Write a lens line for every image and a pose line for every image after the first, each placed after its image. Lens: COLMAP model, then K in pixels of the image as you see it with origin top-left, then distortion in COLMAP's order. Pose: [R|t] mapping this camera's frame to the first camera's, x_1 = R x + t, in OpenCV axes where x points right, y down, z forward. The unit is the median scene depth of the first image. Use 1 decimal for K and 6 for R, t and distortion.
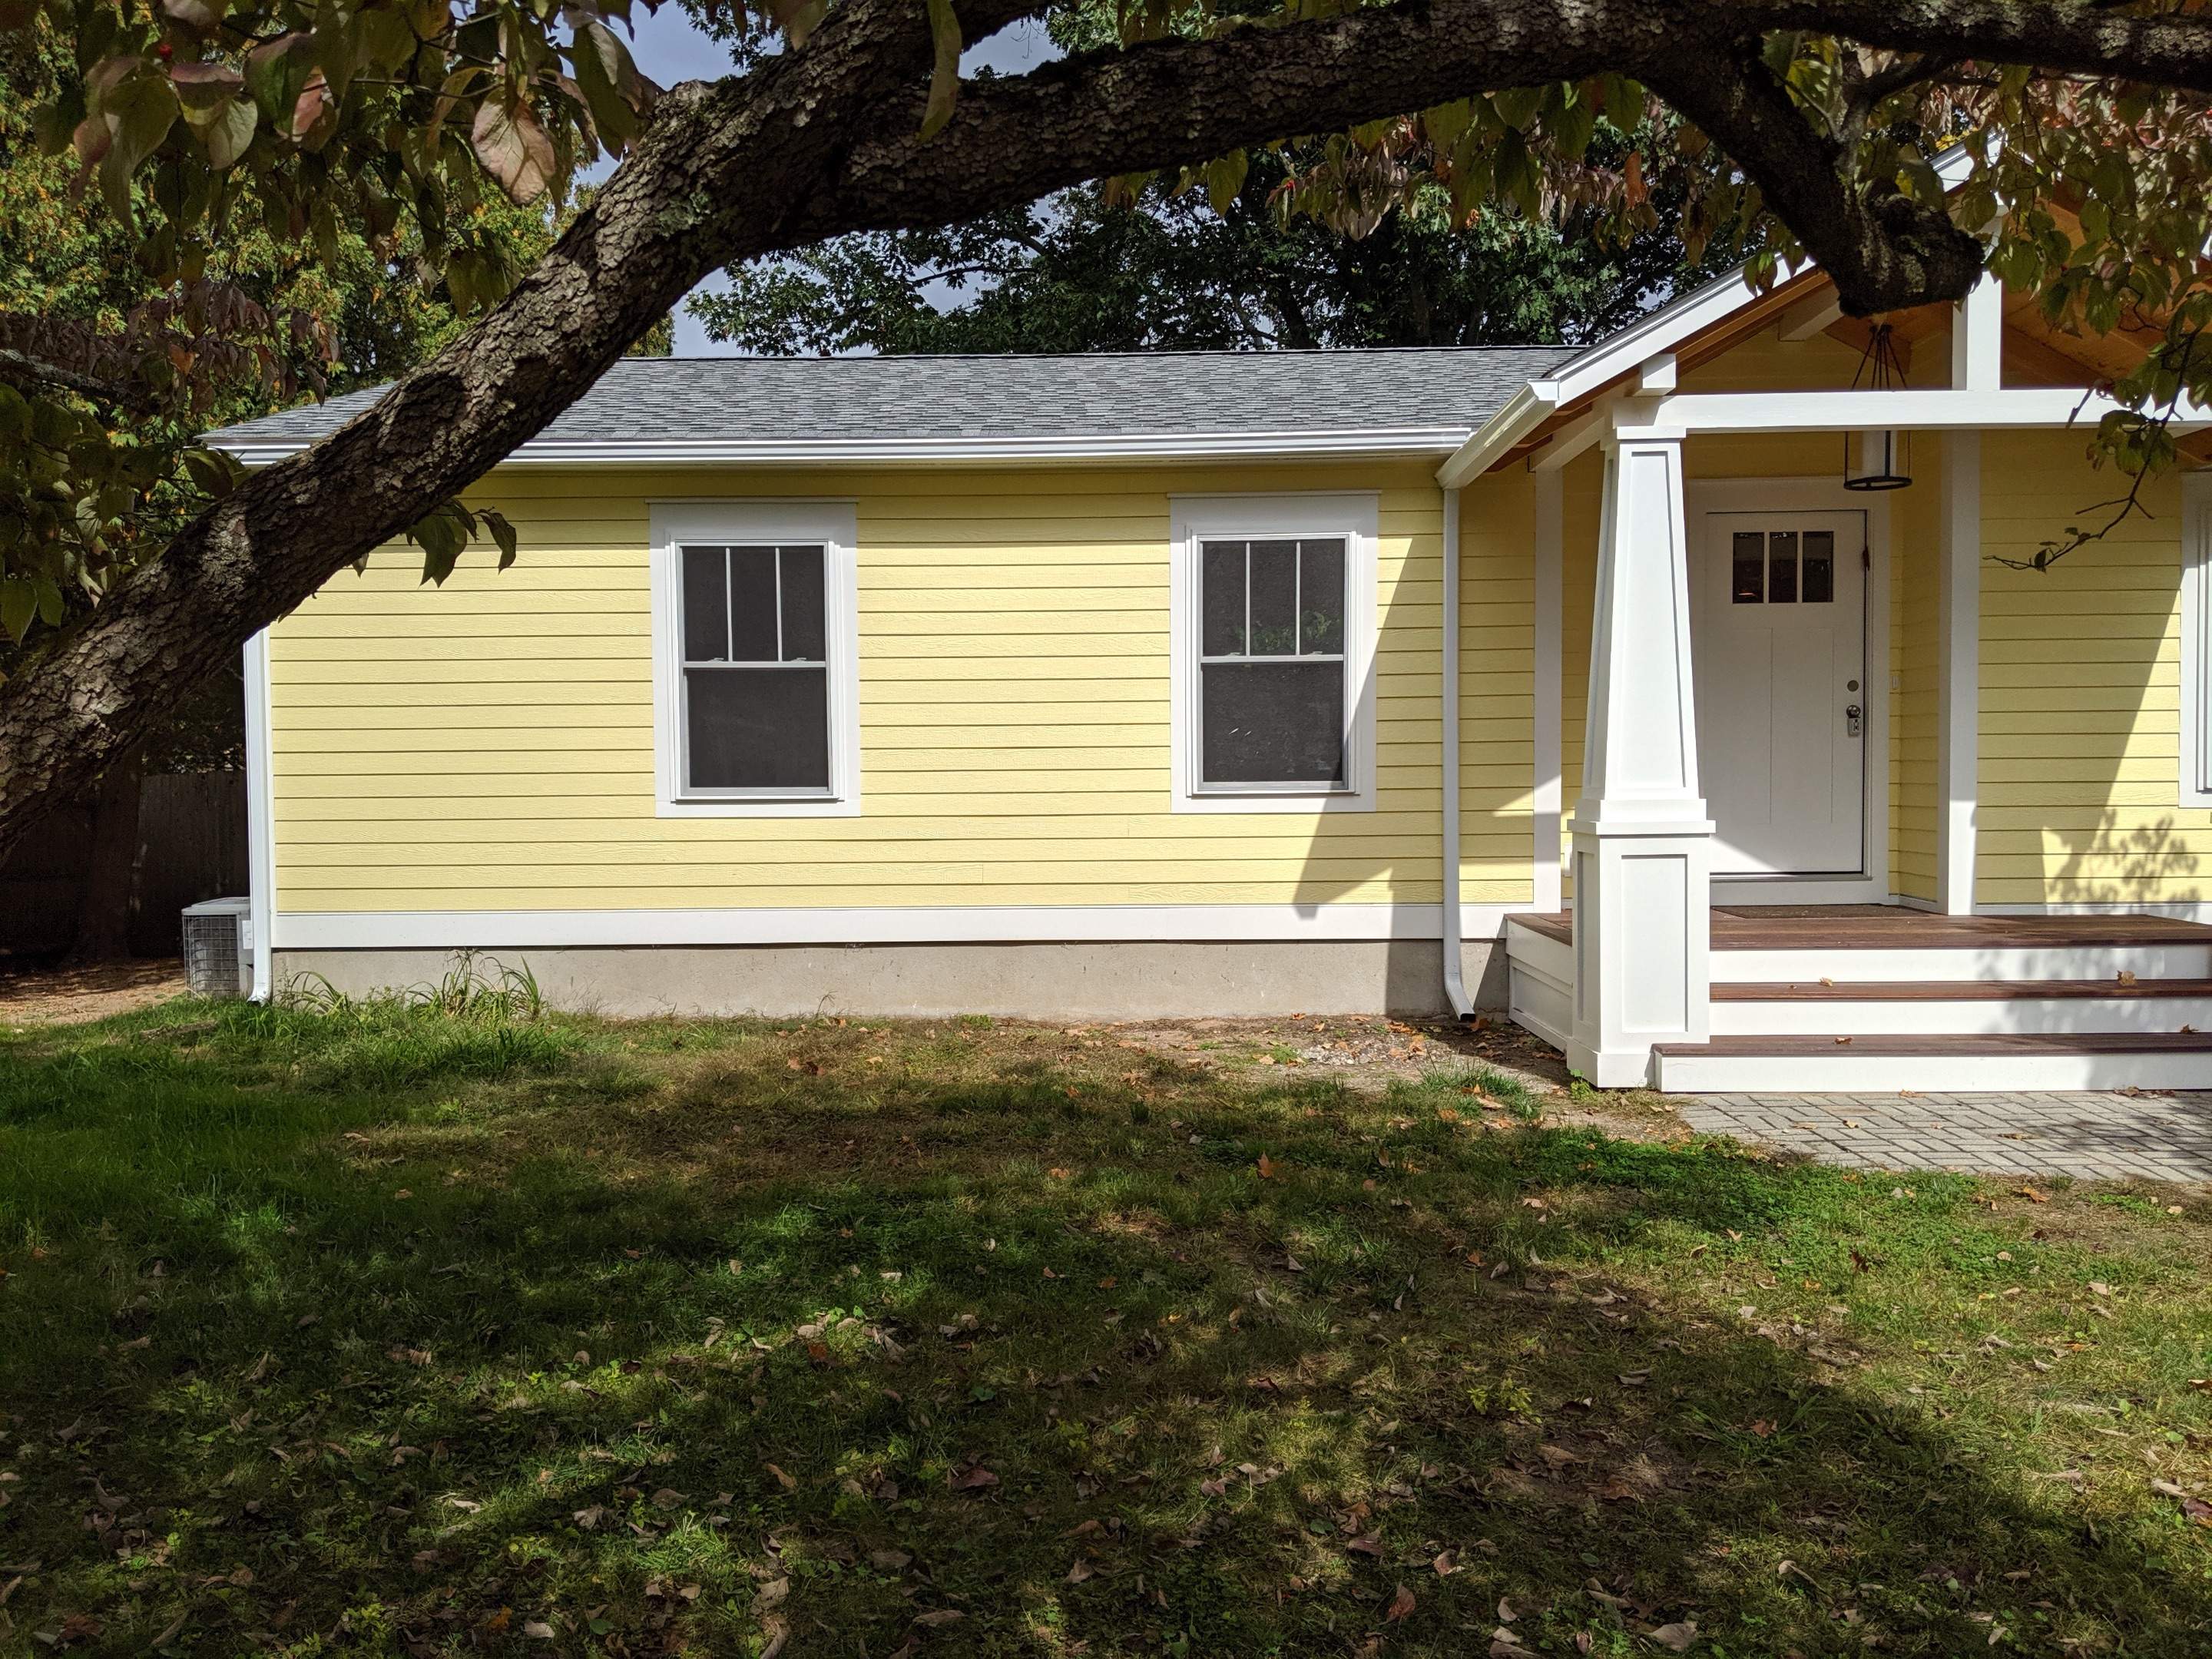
lens RADIAL K [[1737.2, 0, 1106.5], [0, 1737.2, 832.5], [0, 0, 1]] dist [0.092952, -0.148117]
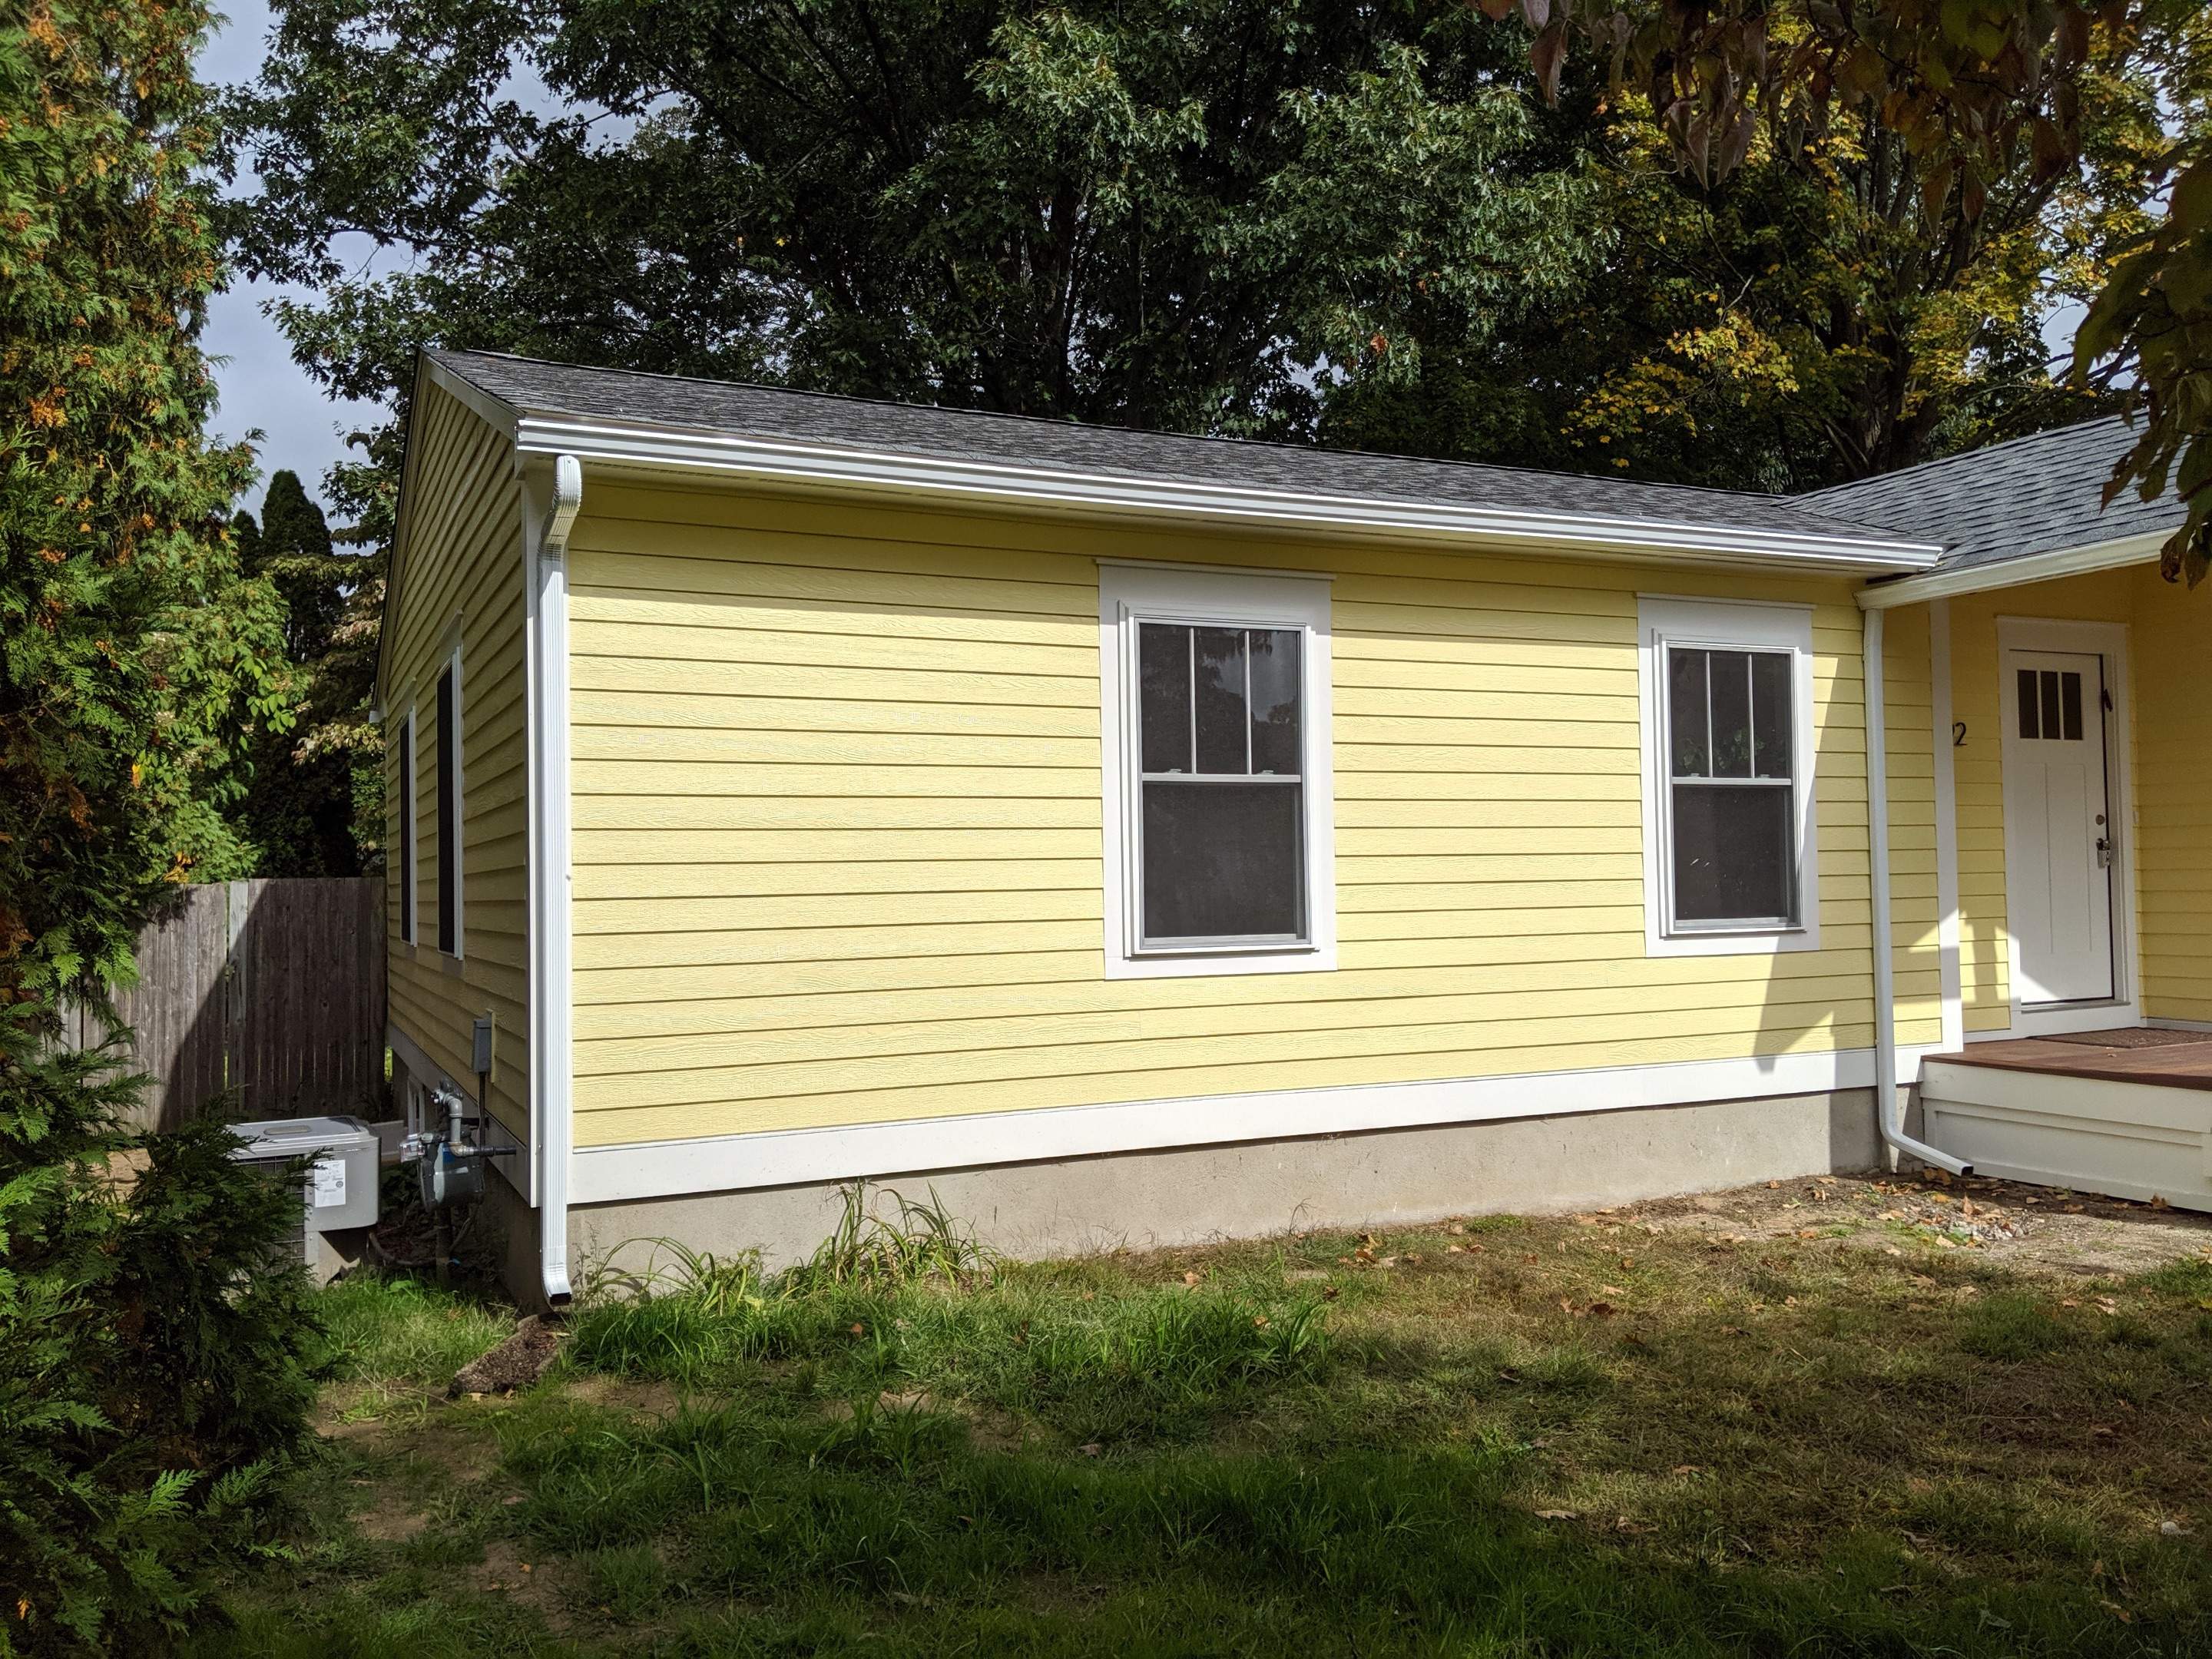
lens RADIAL K [[1726.1, 0, 1106.0], [0, 1726.1, 829.5], [0, 0, 1]] dist [0.058614, -0.086030]
pose [[0.895095, 0.007876, 0.445805, -0.591584], [0.024127, 0.997524, -0.066066, -0.024006], [-0.445222, 0.069891, 0.892689, 0.346868]]
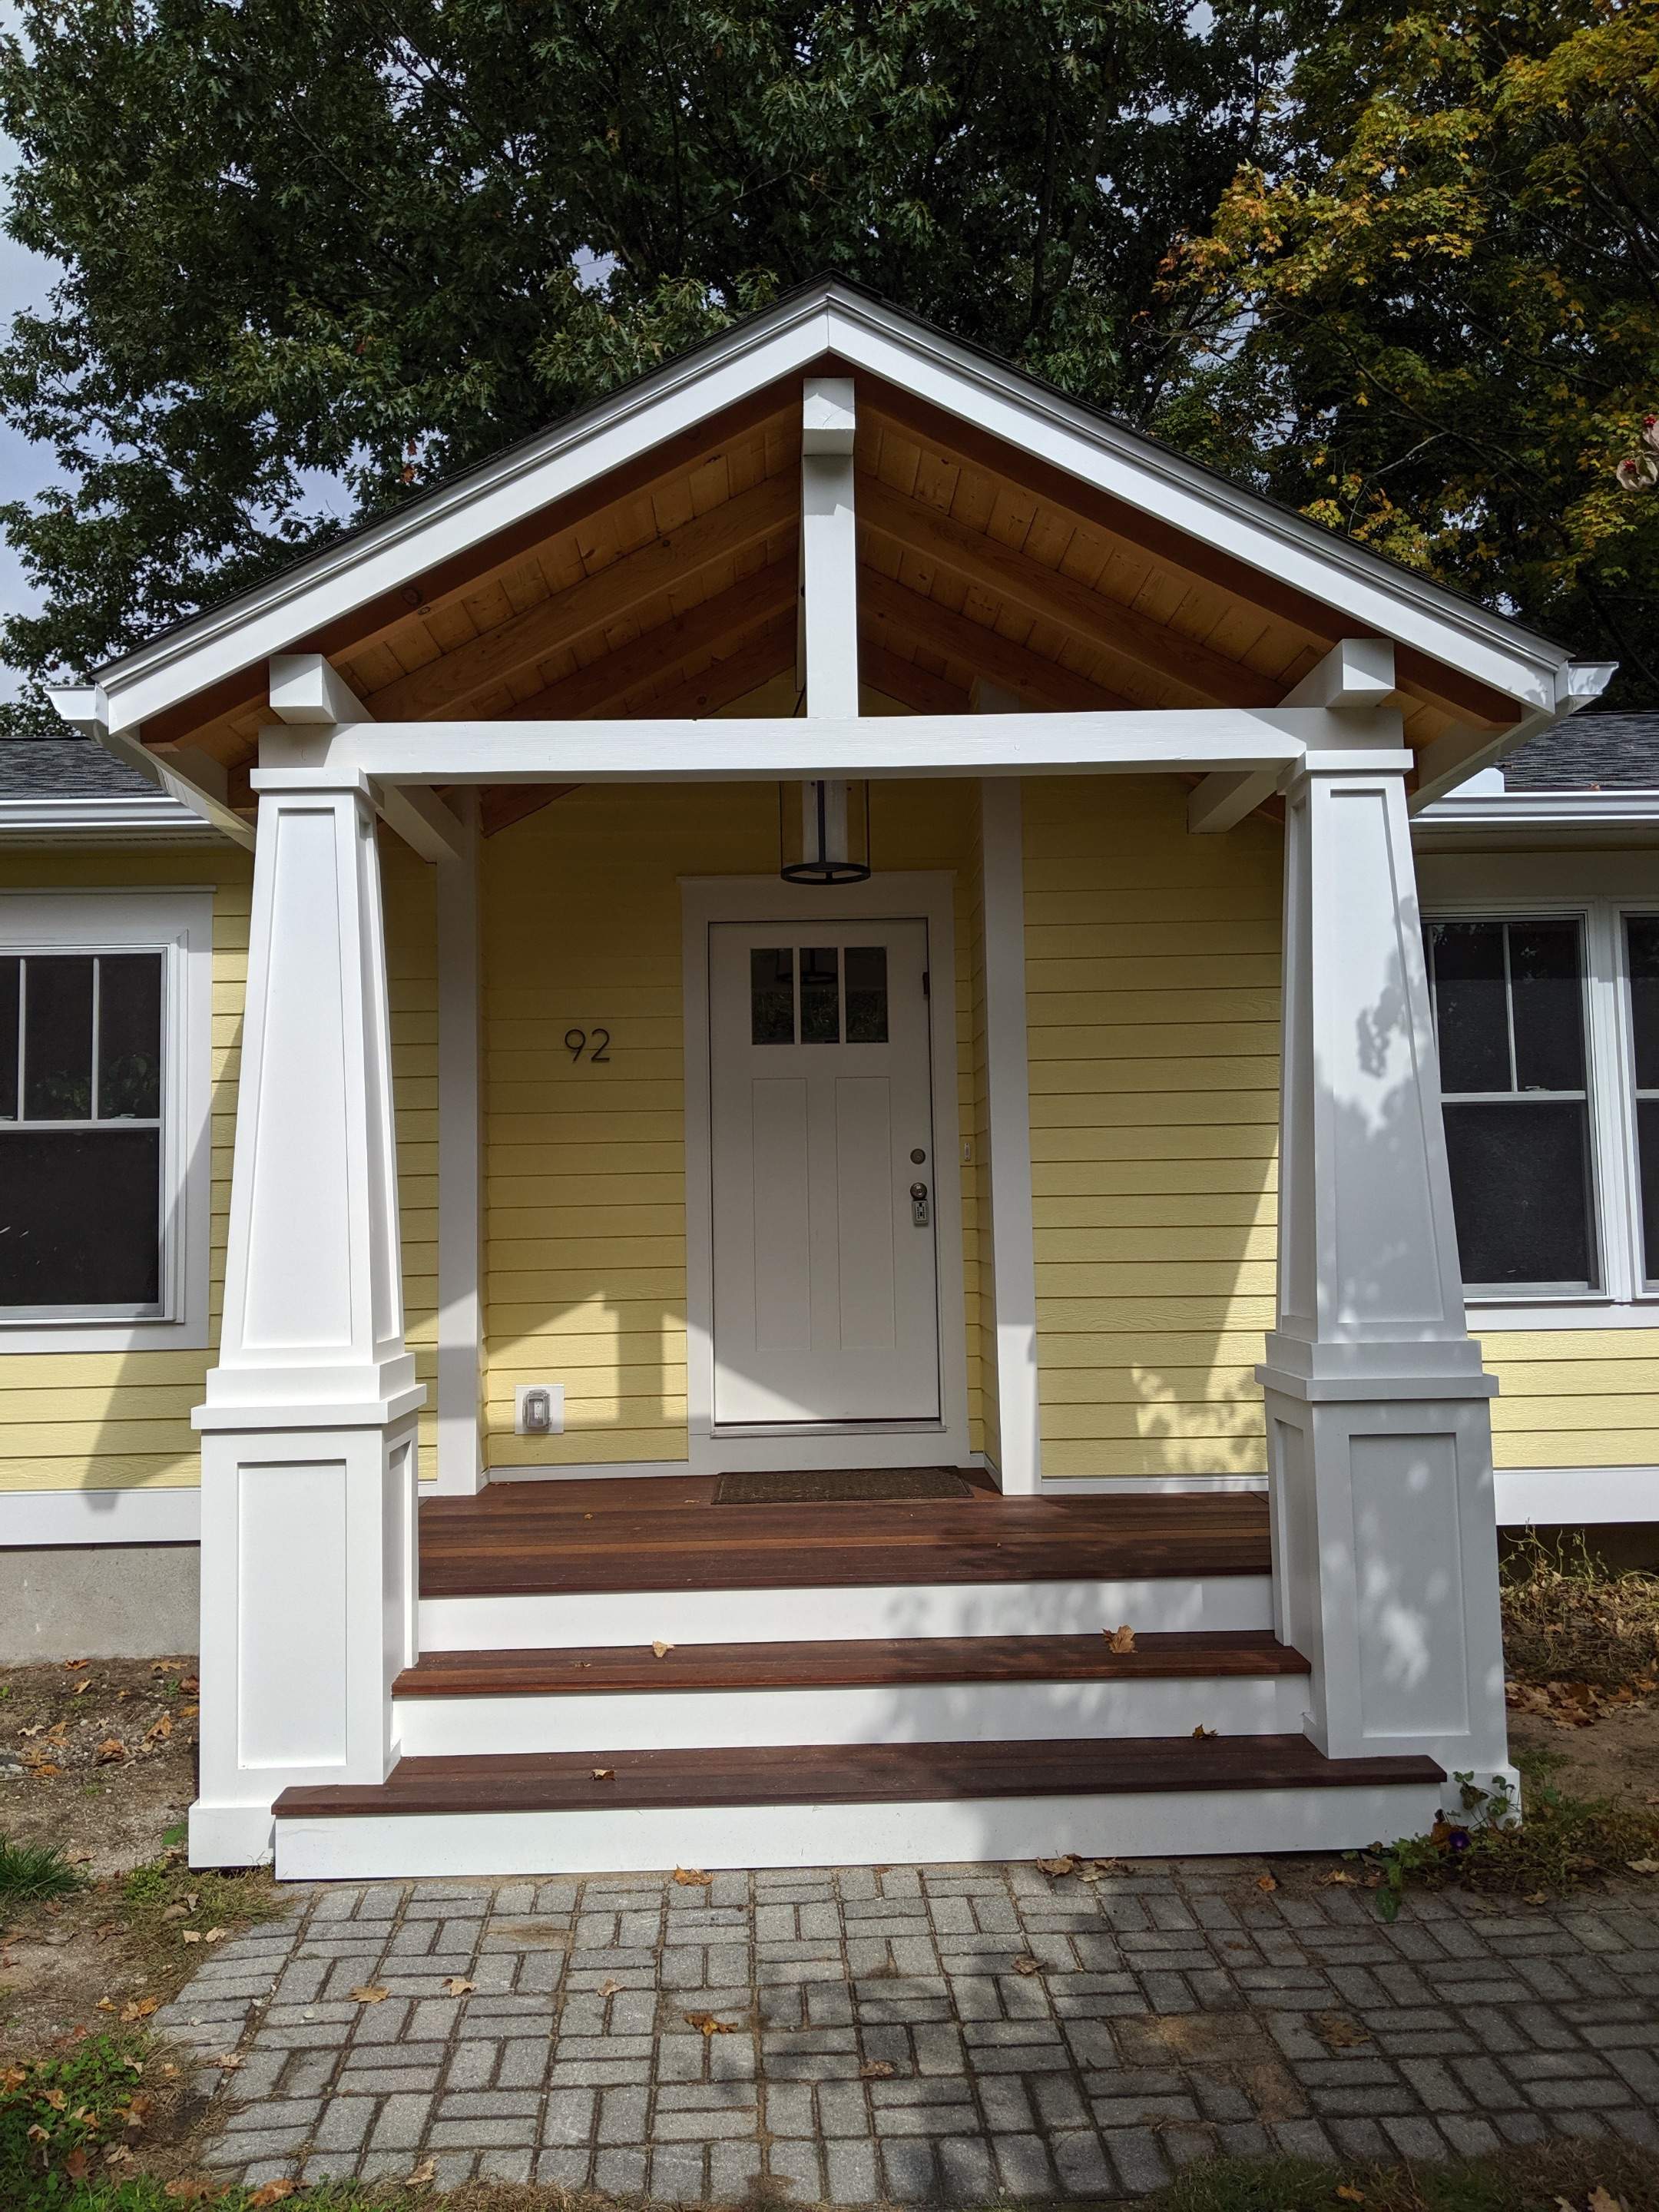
lens RADIAL K [[1726.1, 0, 829.5], [0, 1726.1, 1106.0], [0, 0, 1]] dist [0.058614, -0.086030]
pose [[0.999214, -0.008423, 0.038746, 0.373465], [0.012016, 0.995553, -0.093436, -0.040008], [-0.037787, 0.093828, 0.994871, 0.305603]]
